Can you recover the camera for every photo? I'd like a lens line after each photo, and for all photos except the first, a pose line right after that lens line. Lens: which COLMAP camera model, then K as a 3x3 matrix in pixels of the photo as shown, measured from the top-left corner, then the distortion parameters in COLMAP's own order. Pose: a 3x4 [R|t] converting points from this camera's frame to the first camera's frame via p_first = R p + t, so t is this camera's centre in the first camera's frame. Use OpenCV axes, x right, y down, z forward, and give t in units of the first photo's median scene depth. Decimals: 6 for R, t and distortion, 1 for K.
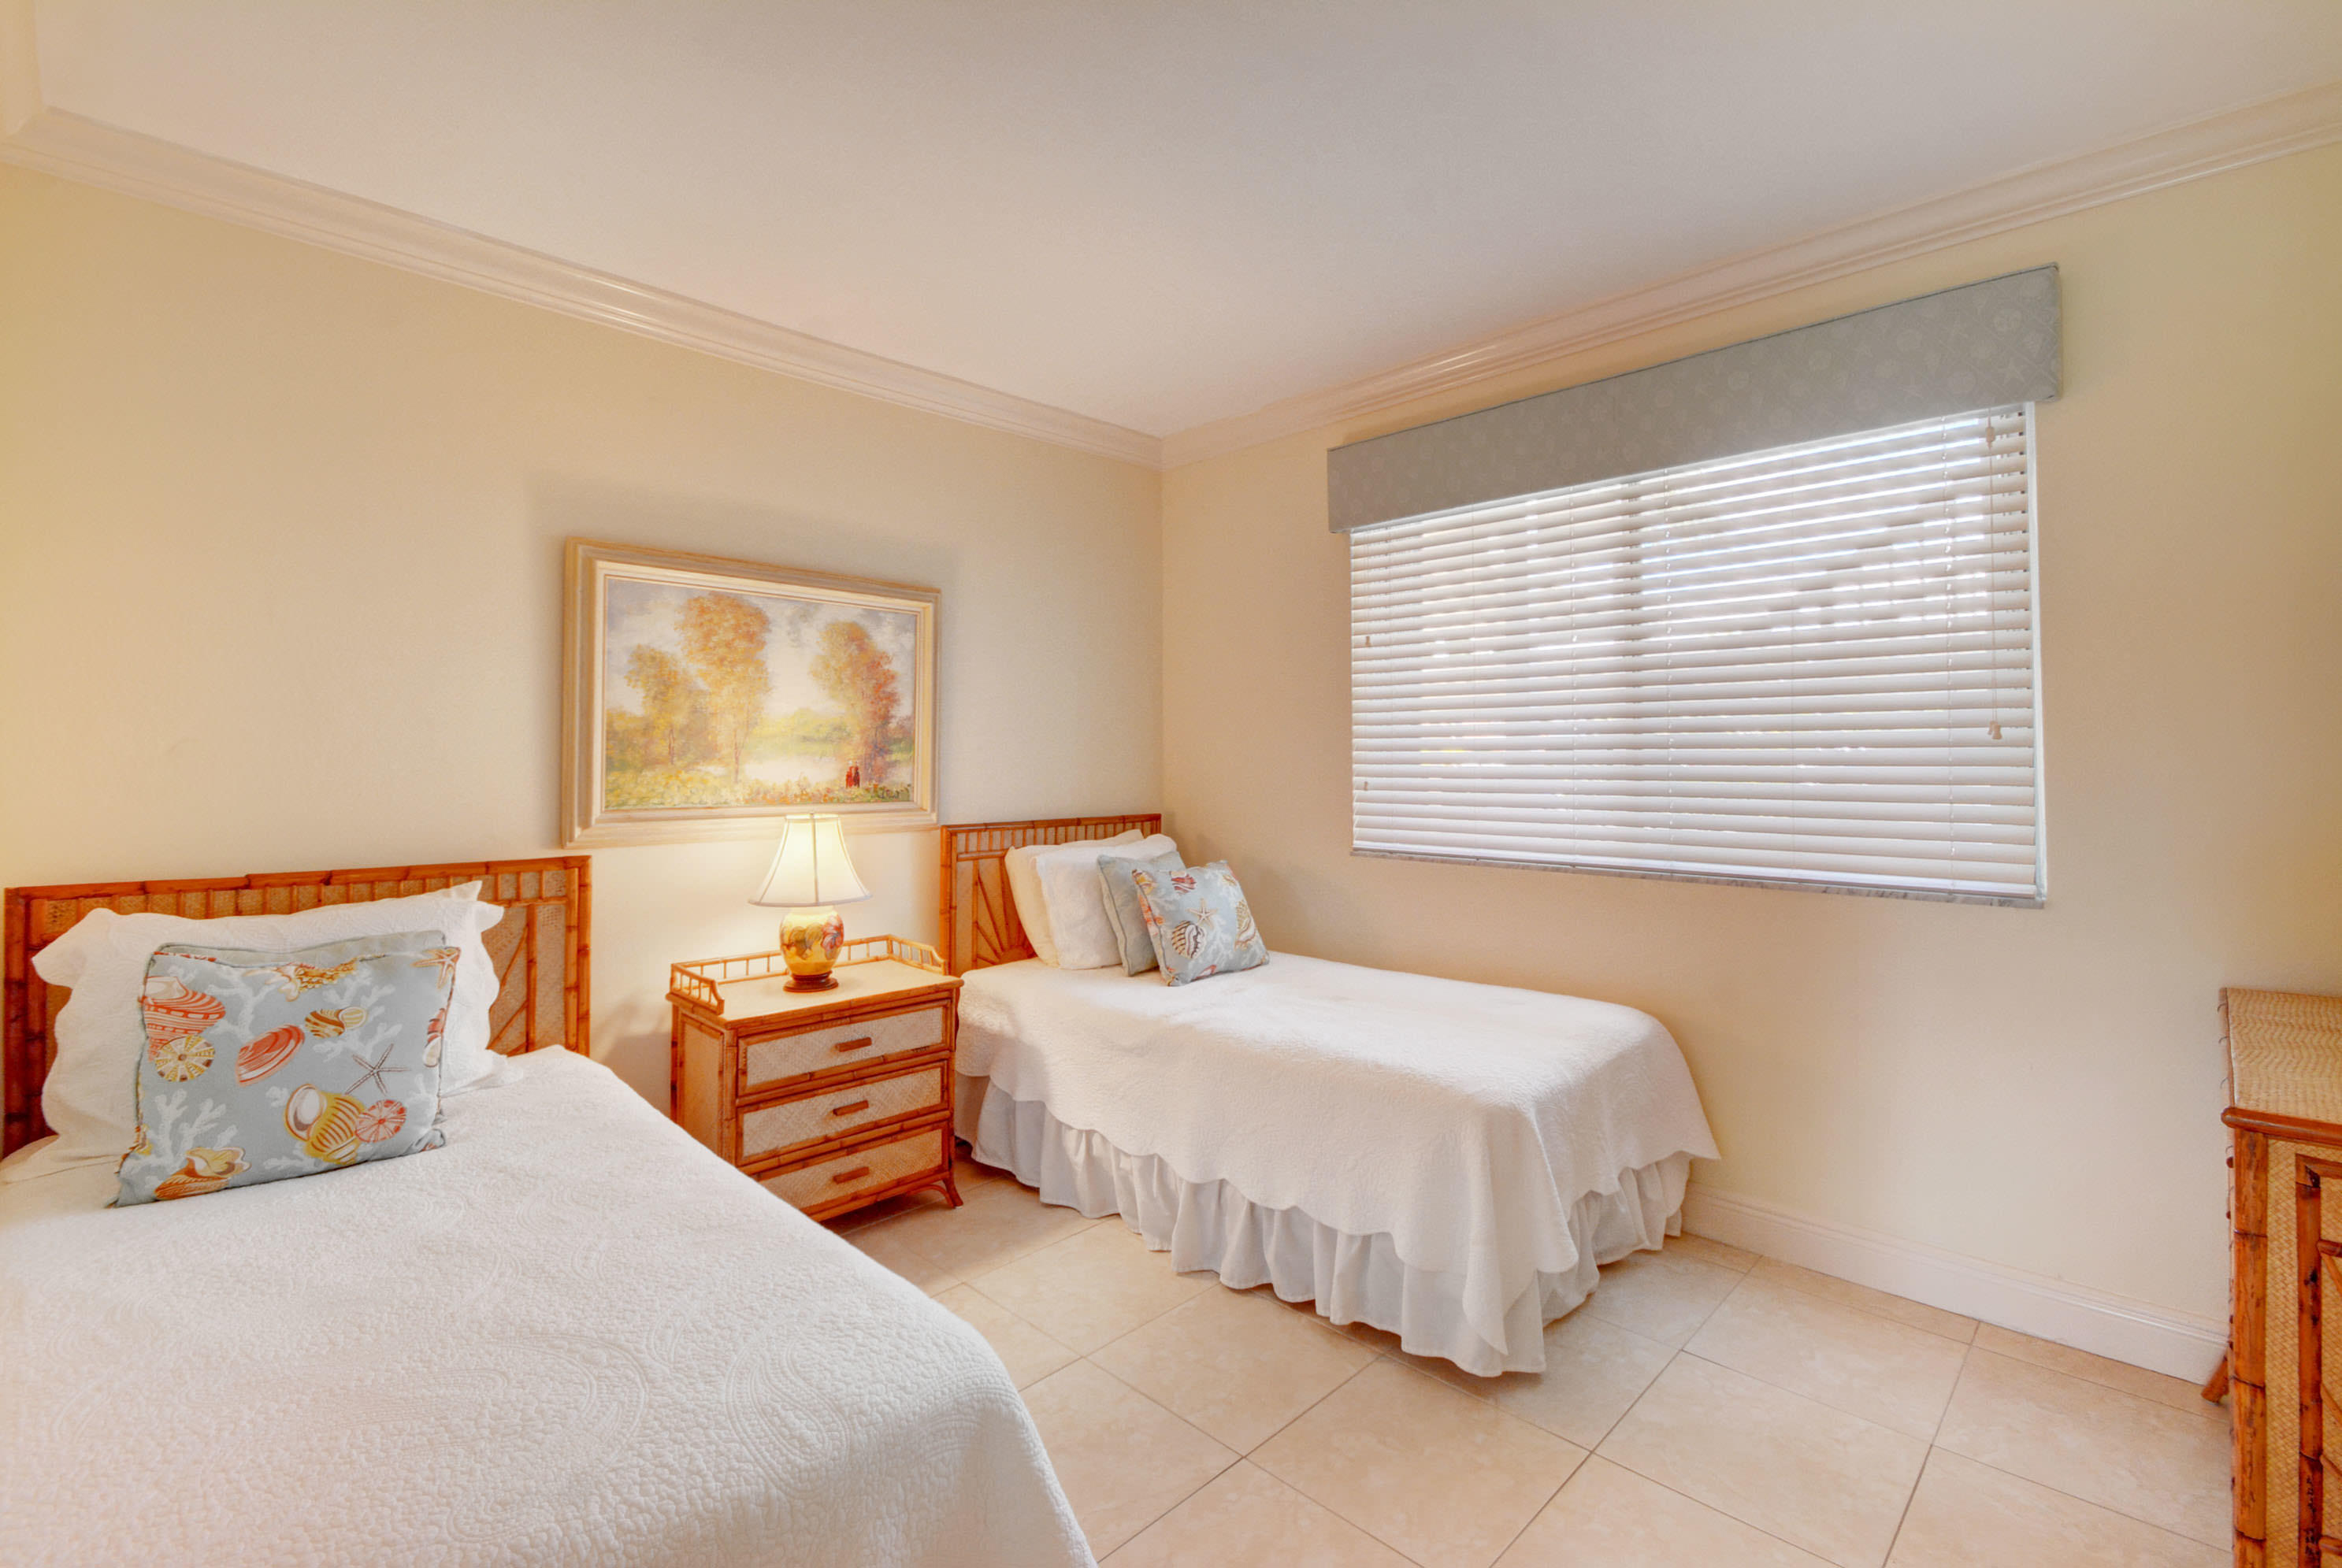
lens RADIAL K [[1031.5, 0, 1165.1], [0, 1031.5, 750.5], [0, 0, 1]] dist [0.011118, -0.014723]
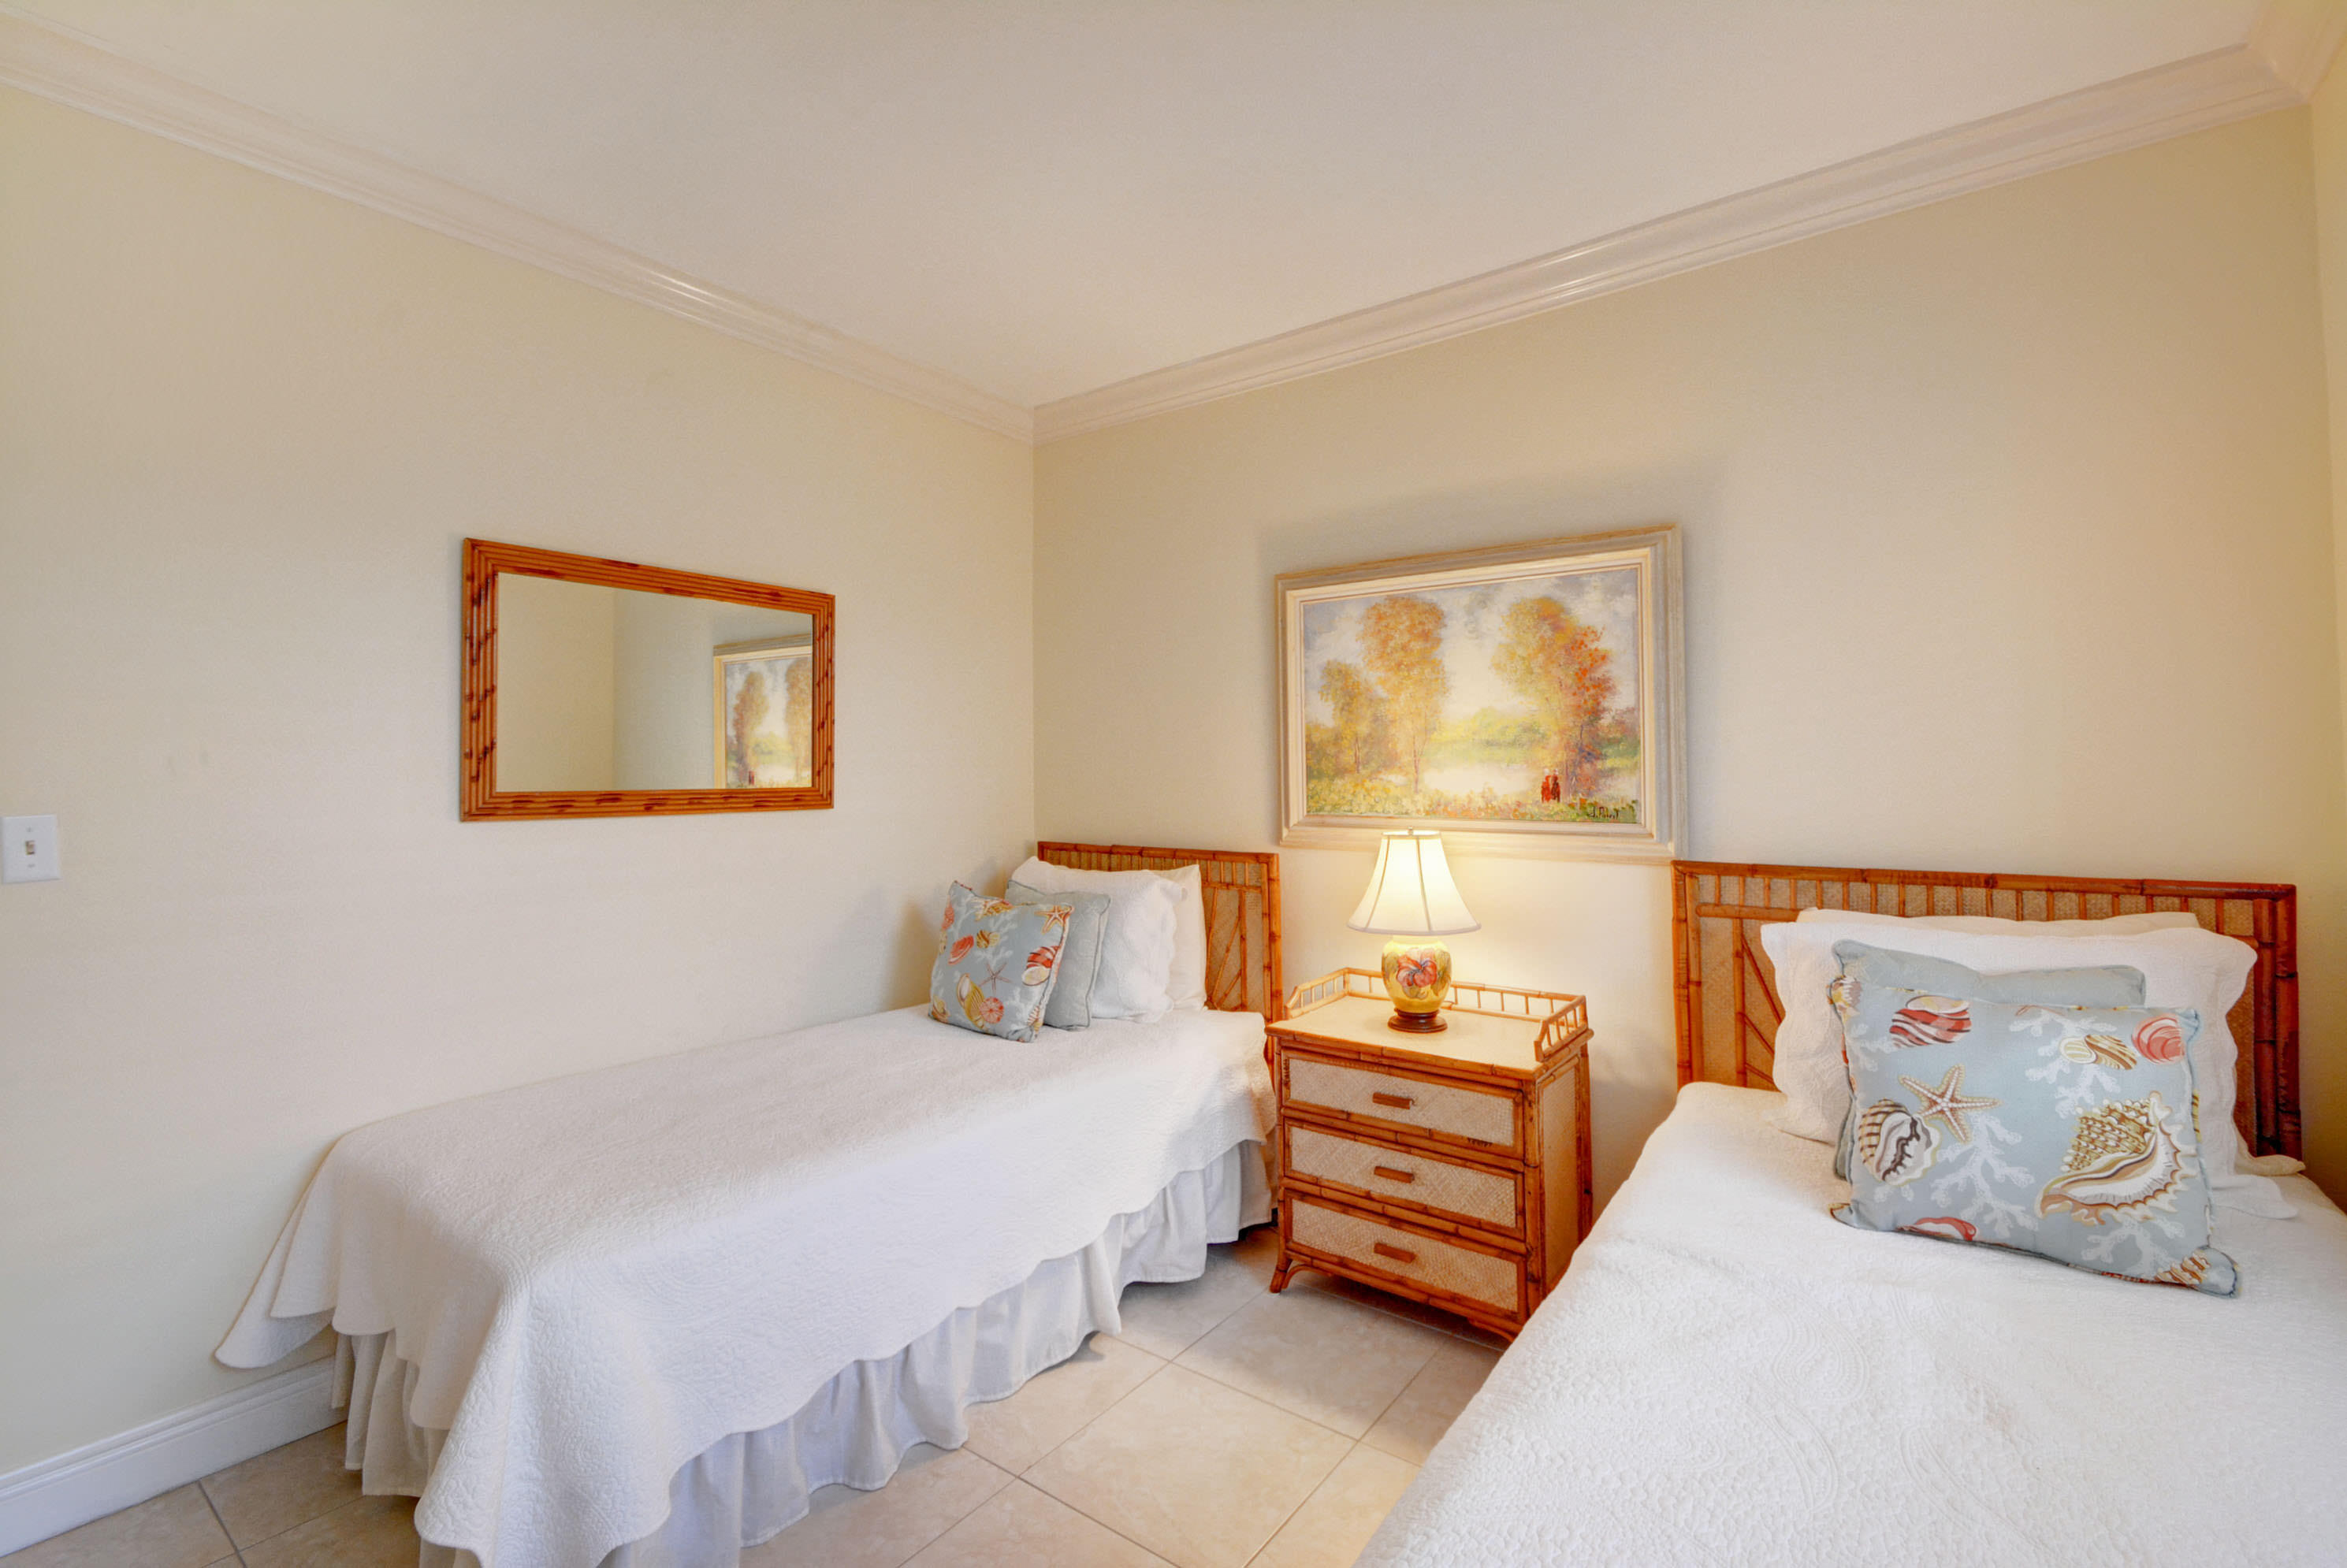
lens RADIAL K [[1023.1, 0, 1210.1], [0, 1023.1, 752.3], [0, 0, 1]] dist [0.009054, -0.015108]
pose [[0.165605, -0.016048, -0.986062, 0.472869], [0.015777, 0.999783, -0.013622, 0.004247], [0.986066, -0.013301, 0.165822, 0.653164]]
